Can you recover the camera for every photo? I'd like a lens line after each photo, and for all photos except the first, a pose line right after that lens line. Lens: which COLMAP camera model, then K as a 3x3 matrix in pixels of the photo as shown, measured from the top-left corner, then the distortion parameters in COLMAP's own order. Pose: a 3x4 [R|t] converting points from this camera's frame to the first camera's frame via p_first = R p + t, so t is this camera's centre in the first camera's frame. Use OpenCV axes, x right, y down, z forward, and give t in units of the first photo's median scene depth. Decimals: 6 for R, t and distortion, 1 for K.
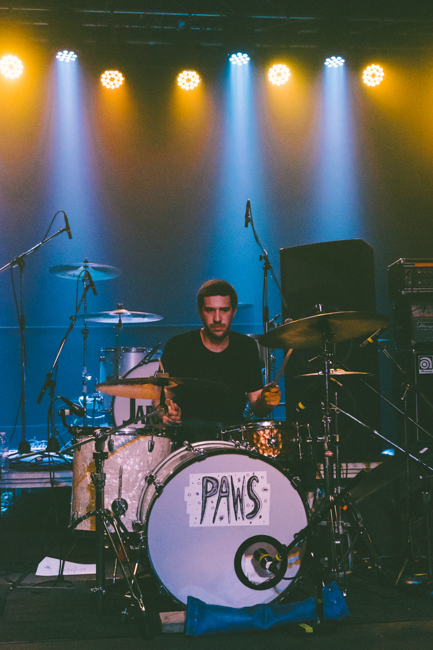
lens RADIAL K [[829.9, 0, 219.6], [0, 829.9, 338.9], [0, 0, 1]] dist [0.013760, 0.000000]
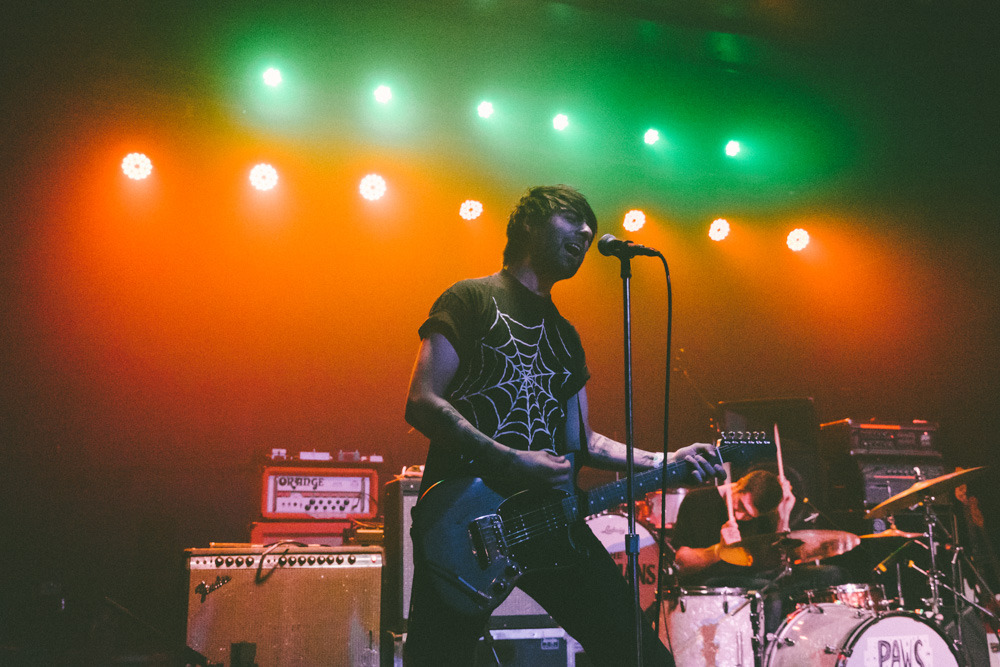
lens RADIAL K [[932.6, 0, 505.6], [0, 932.6, 334.3], [0, 0, 1]] dist [0.003335, 0.000000]
pose [[0.976938, 0.065531, 0.203221, -0.434023], [-0.032533, 0.986311, -0.161655, -0.000865], [-0.211032, 0.151315, 0.965696, -0.028827]]
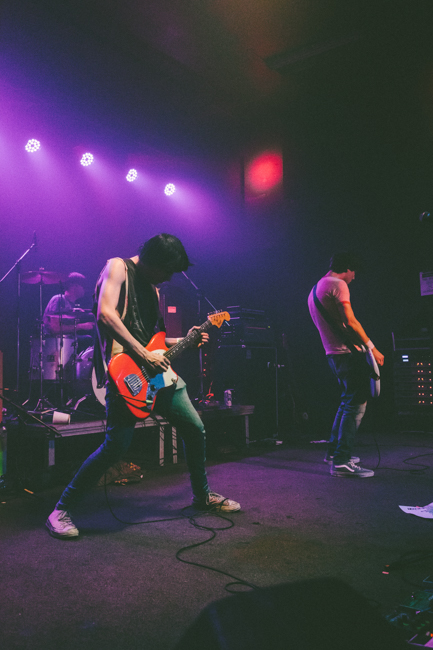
lens RADIAL K [[567.7, 0, 209.0], [0, 567.7, 316.9], [0, 0, 1]] dist [0.003897, -0.008080]
pose [[0.696141, 0.077089, 0.713755, -0.723718], [-0.049800, 0.997008, -0.059111, 0.028174], [-0.716176, 0.005605, 0.697897, 0.173421]]
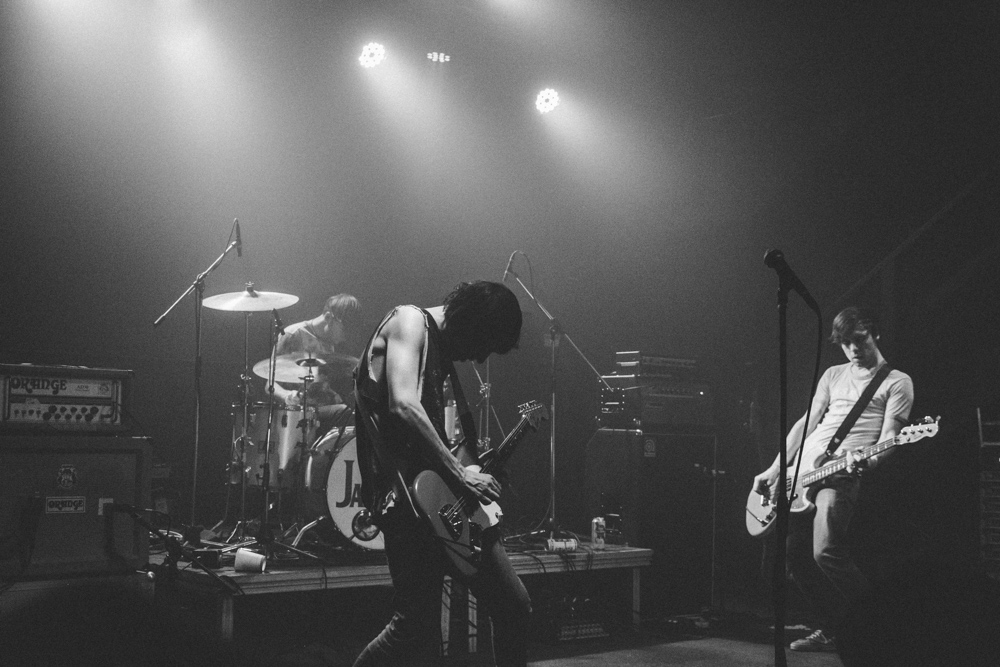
lens RADIAL K [[1266.2, 0, 516.4], [0, 1266.2, 336.1], [0, 0, 1]] dist [-0.003197, 0.000000]
pose [[0.811787, 0.084057, 0.577872, -0.716996], [-0.078073, 0.996324, -0.035248, -0.032162], [-0.578711, -0.016502, 0.815366, -0.088594]]
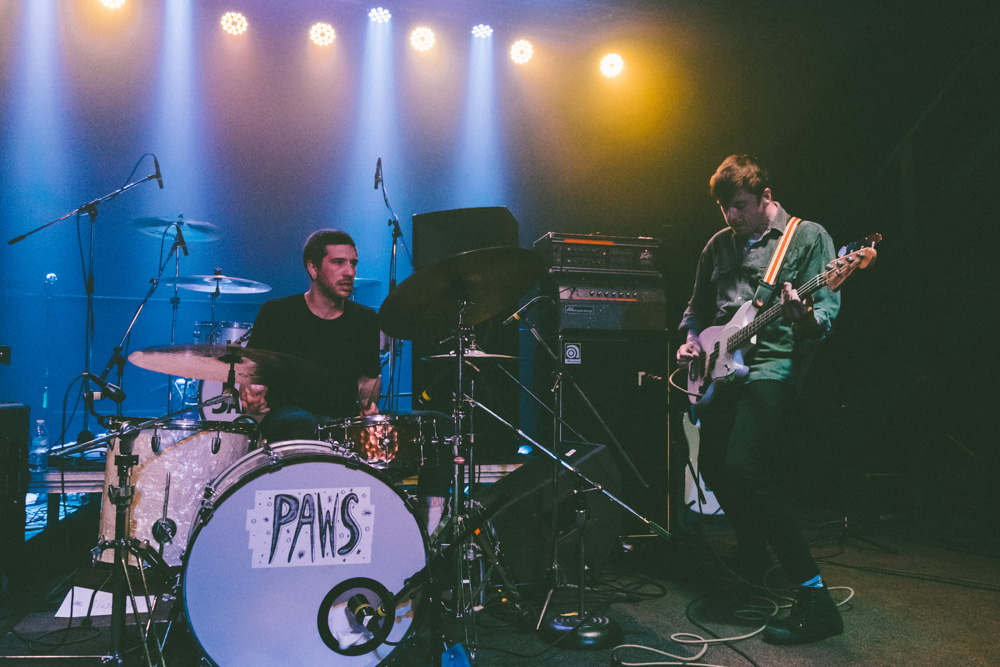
lens RADIAL K [[768.7, 0, 503.4], [0, 768.7, 333.5], [0, 0, 1]] dist [-0.026089, 0.014818]
pose [[0.982558, 0.040991, 0.181381, 0.027127], [-0.040476, 0.999159, -0.006540, 0.018088], [-0.181497, -0.000916, 0.983391, 0.210023]]
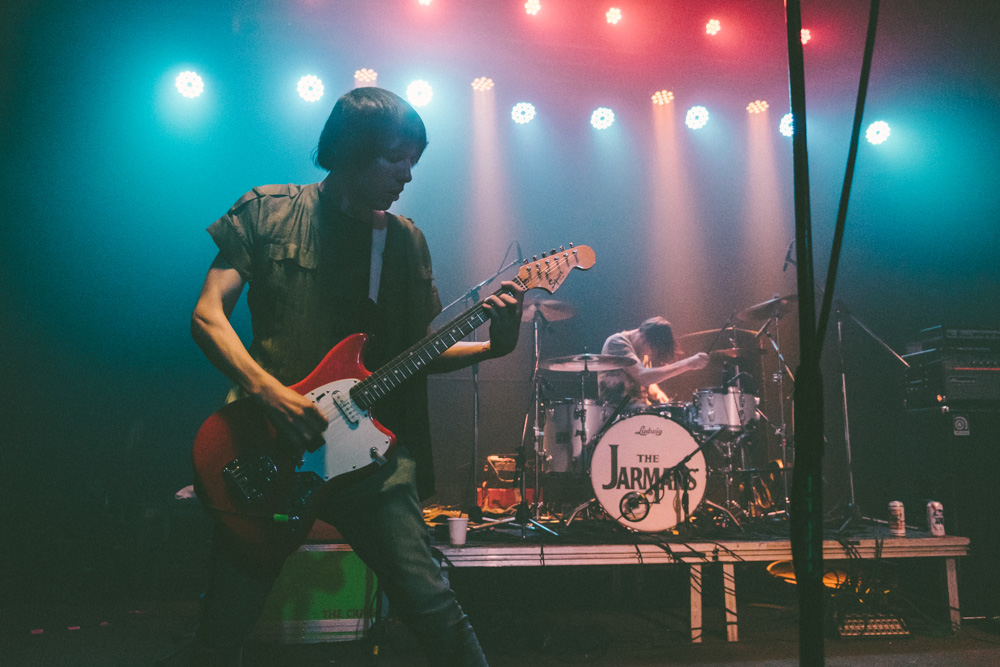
lens RADIAL K [[804.4, 0, 506.7], [0, 804.4, 336.7], [0, 0, 1]] dist [-0.054729, 0.038777]
pose [[0.998151, 0.031376, 0.052061, -0.270364], [-0.026601, 0.995585, -0.090012, 0.026171], [-0.054656, 0.088461, 0.994579, 0.191146]]
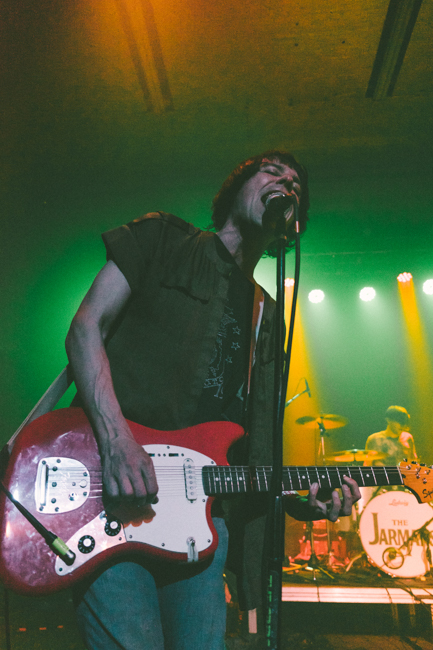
lens RADIAL K [[497.1, 0, 216.4], [0, 497.1, 329.6], [0, 0, 1]] dist [-0.036288, 0.016467]
pose [[0.976793, -0.049481, -0.208391, -0.175794], [-0.012130, 0.958607, -0.284472, 0.008651], [0.213841, 0.280399, 0.935761, 0.190242]]
